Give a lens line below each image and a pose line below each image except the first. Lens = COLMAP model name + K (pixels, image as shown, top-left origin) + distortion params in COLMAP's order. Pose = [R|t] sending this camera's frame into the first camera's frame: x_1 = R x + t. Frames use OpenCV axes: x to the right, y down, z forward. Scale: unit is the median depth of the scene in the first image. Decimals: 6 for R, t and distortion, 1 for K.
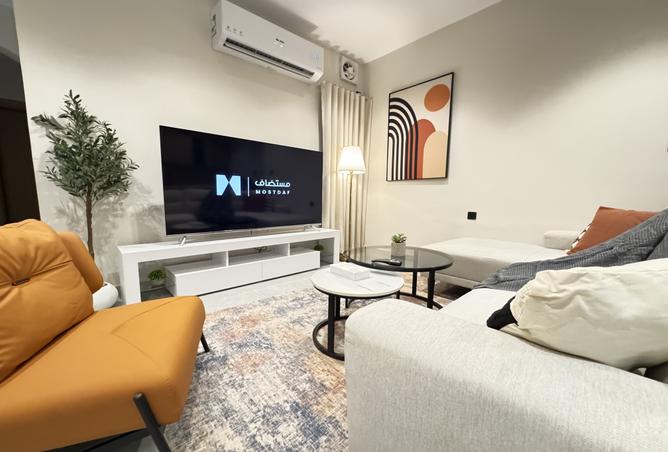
lens RADIAL K [[266.4, 0, 334.9], [0, 266.4, 222.2], [0, 0, 1]] dist [-0.001230, -0.000562]
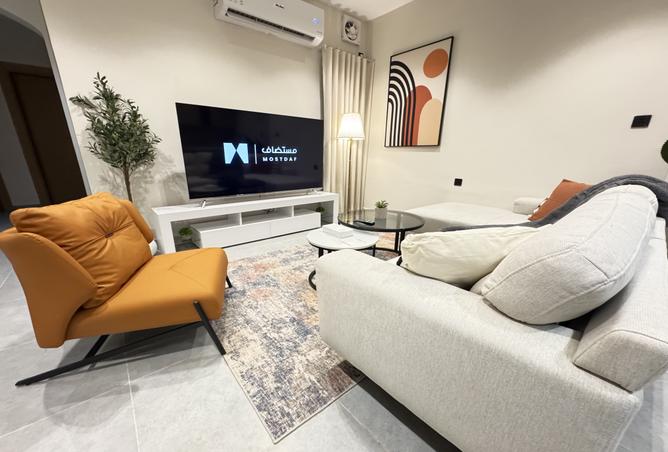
lens RADIAL K [[266.4, 0, 335.8], [0, 266.4, 229.4], [0, 0, 1]] dist [-0.001230, -0.000562]
pose [[0.999386, 0.013023, -0.032537, 0.060928], [-0.006946, 0.983581, 0.180331, -0.035036], [0.034351, -0.179994, 0.983068, -0.167732]]
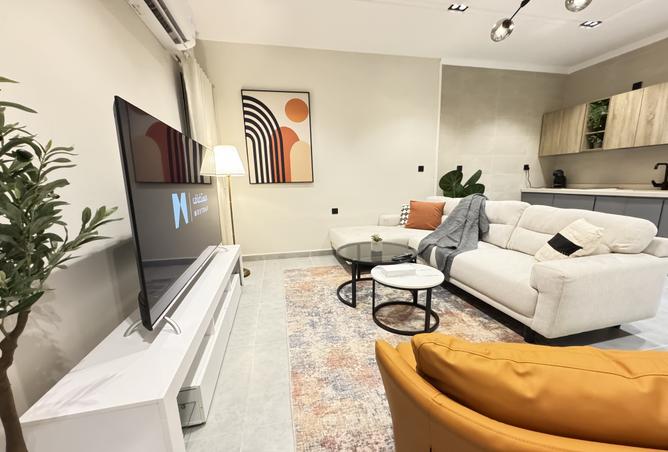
lens RADIAL K [[266.4, 0, 330.9], [0, 266.4, 223.8], [0, 0, 1]] dist [-0.001230, -0.000562]
pose [[0.513549, -0.154485, 0.844039, -0.774420], [0.110878, 0.987360, 0.113254, -0.142710], [-0.850866, 0.035424, 0.524187, 0.413441]]
